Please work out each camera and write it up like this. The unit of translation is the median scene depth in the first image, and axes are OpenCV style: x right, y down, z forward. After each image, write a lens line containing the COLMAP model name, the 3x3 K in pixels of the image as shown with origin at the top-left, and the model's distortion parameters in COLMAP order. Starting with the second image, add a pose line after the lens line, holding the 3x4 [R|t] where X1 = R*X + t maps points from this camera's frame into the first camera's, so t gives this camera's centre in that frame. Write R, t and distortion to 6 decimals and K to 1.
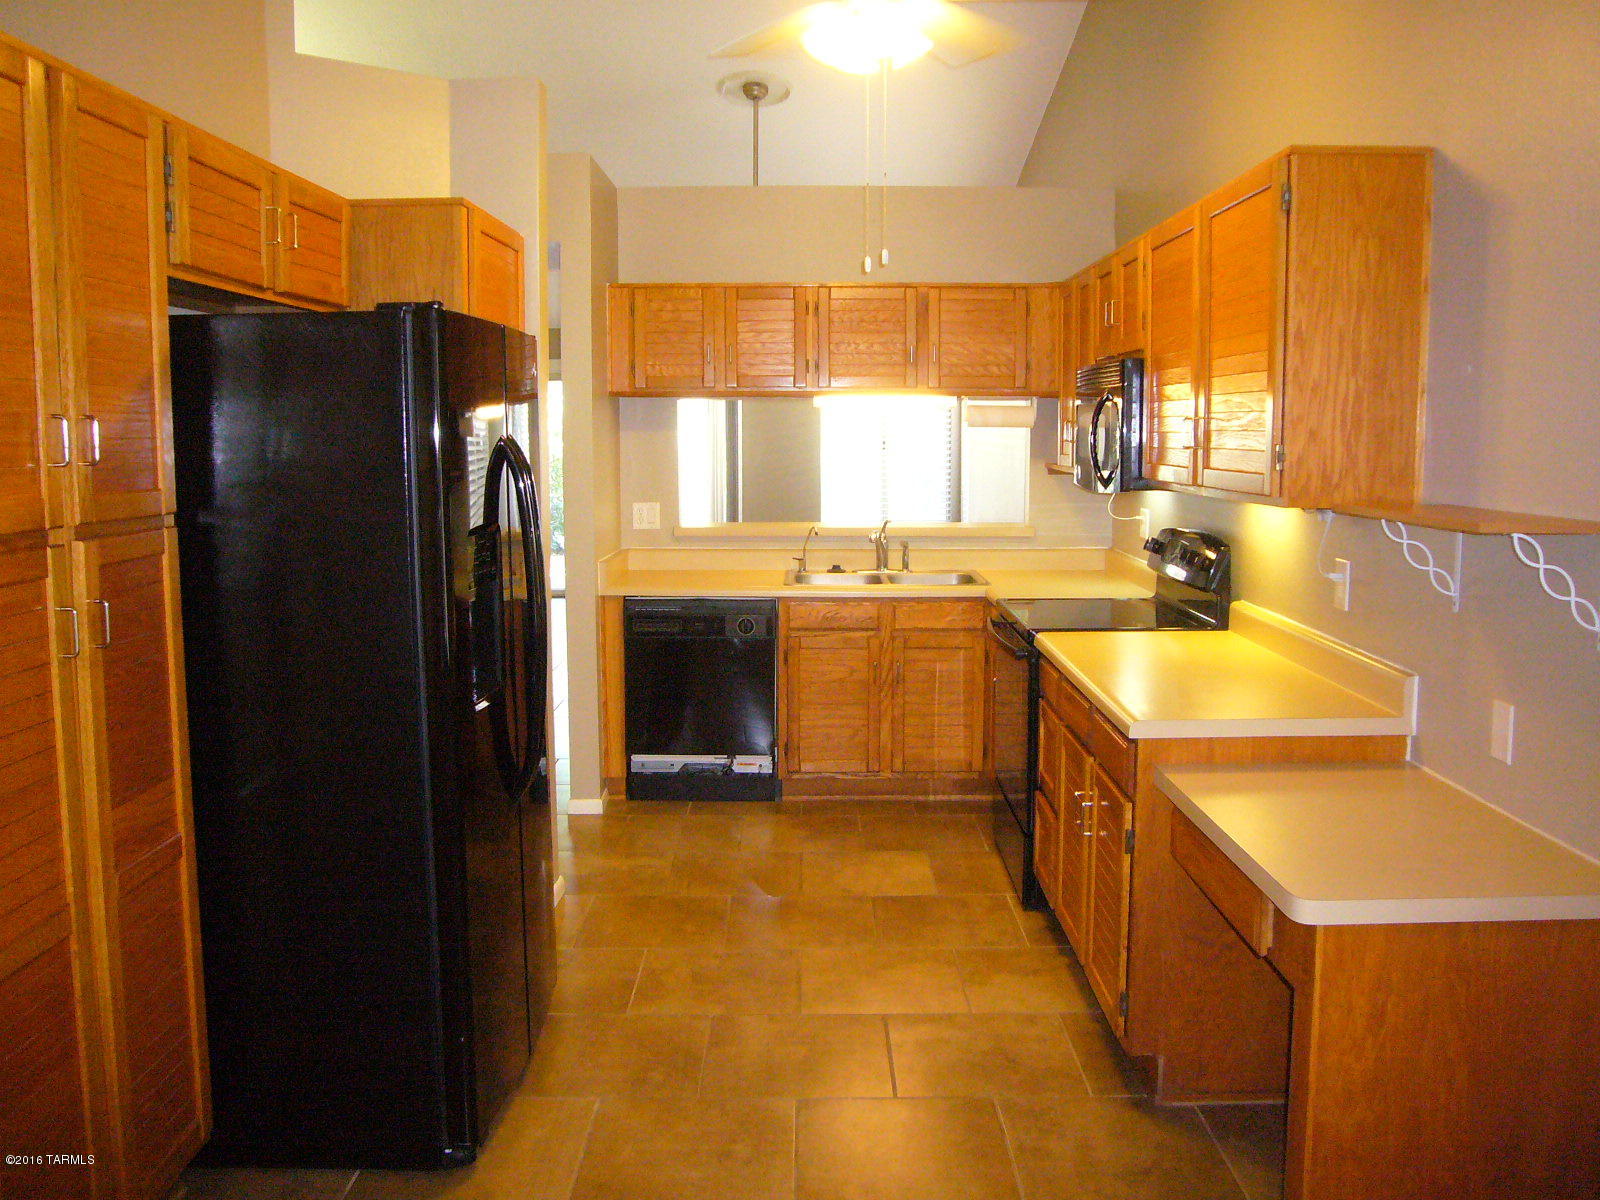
lens RADIAL K [[1346.0, 0, 808.2], [0, 1346.0, 560.5], [0, 0, 1]] dist [-0.123030, 0.144749]
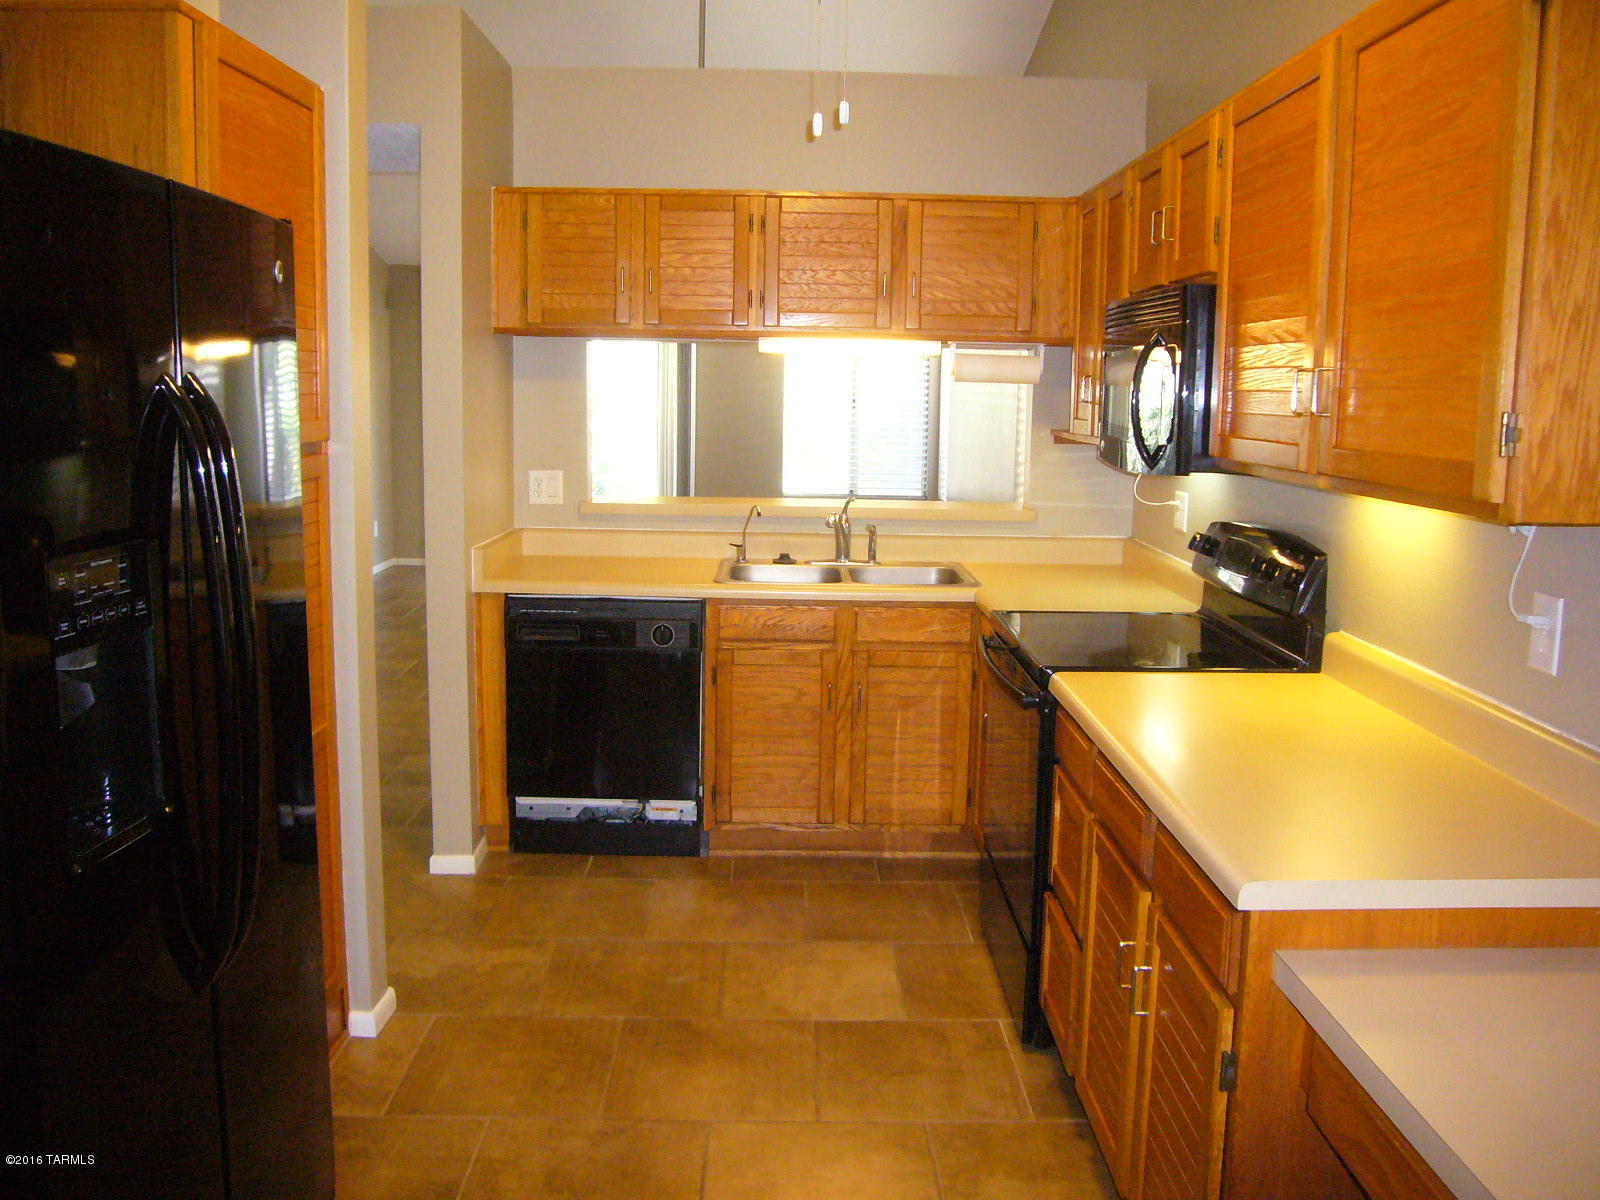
lens RADIAL K [[1346.0, 0, 808.2], [0, 1346.0, 560.5], [0, 0, 1]] dist [-0.123030, 0.144749]
pose [[0.999646, 0.016287, 0.021029, 0.020440], [-0.016940, 0.999369, 0.031228, -0.019738], [-0.020507, -0.031574, 0.999291, 0.237014]]
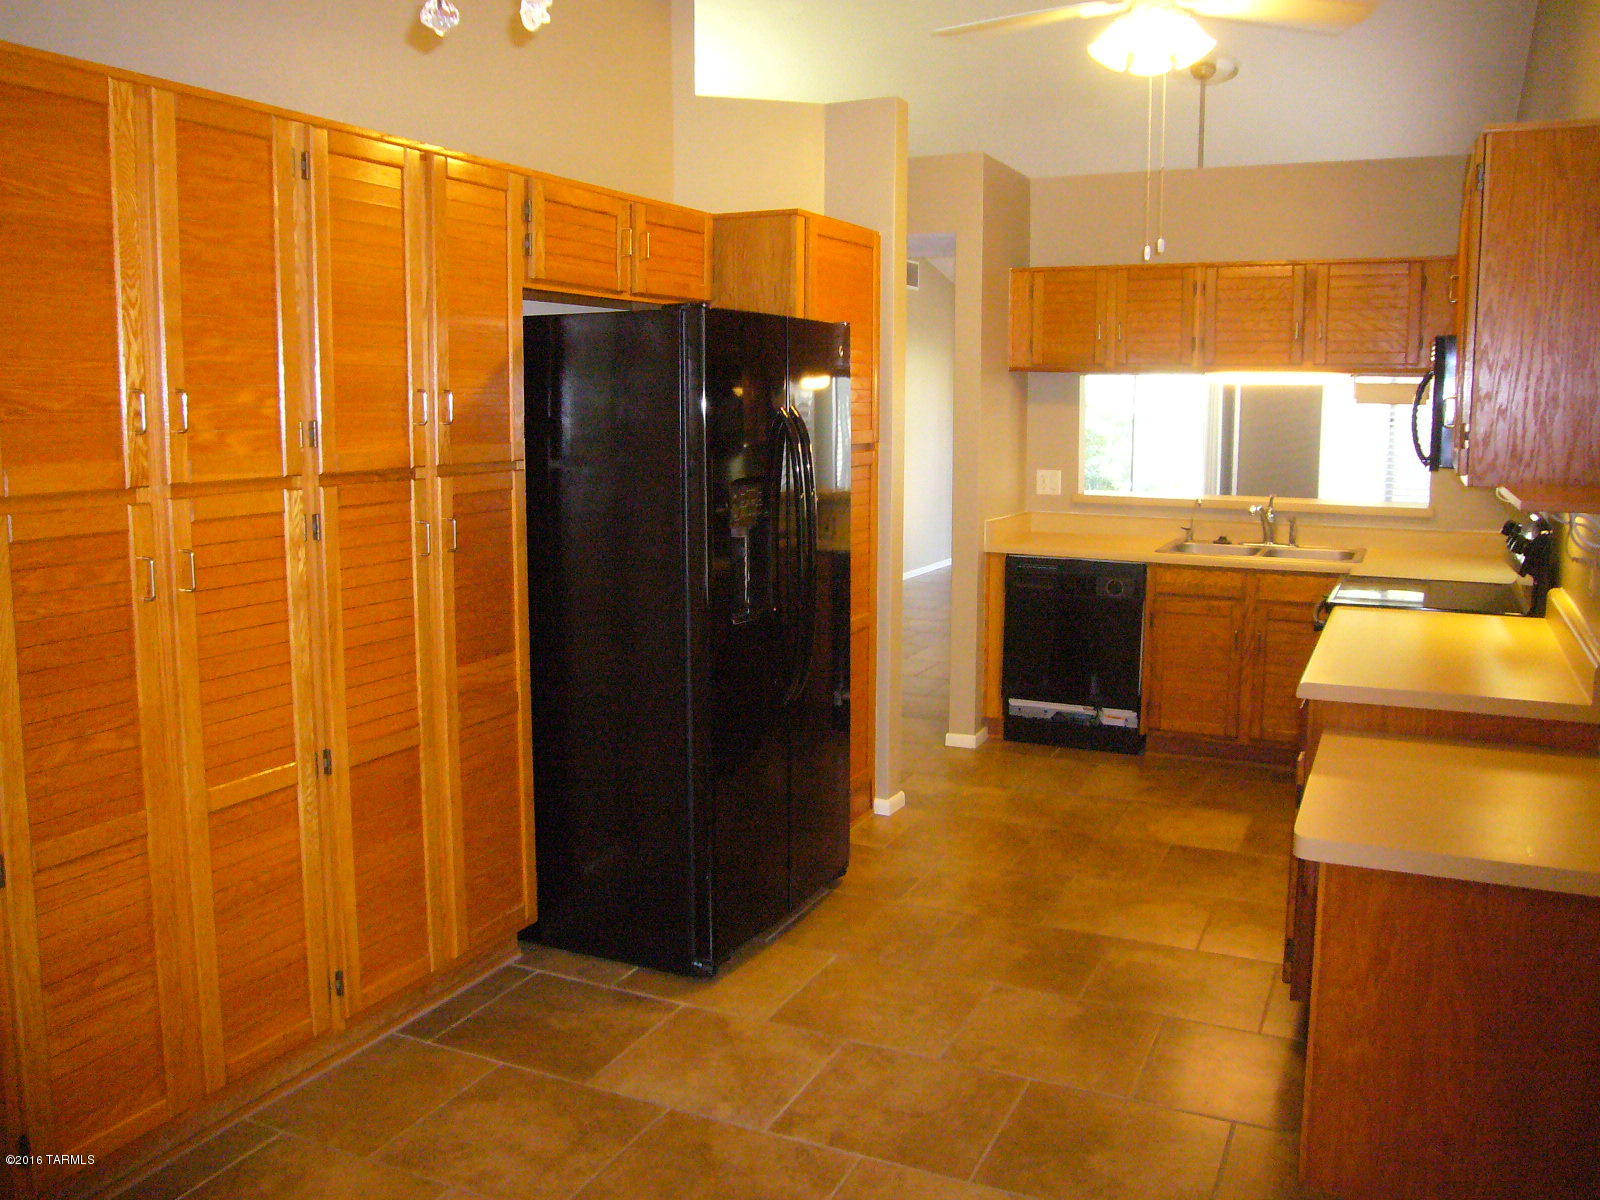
lens RADIAL K [[1346.0, 0, 808.2], [0, 1346.0, 560.5], [0, 0, 1]] dist [-0.123030, 0.144749]
pose [[0.906879, 0.055948, -0.417661, 0.180231], [-0.046841, 0.998389, 0.032031, 0.004603], [0.418780, -0.009485, 0.908038, -0.068407]]
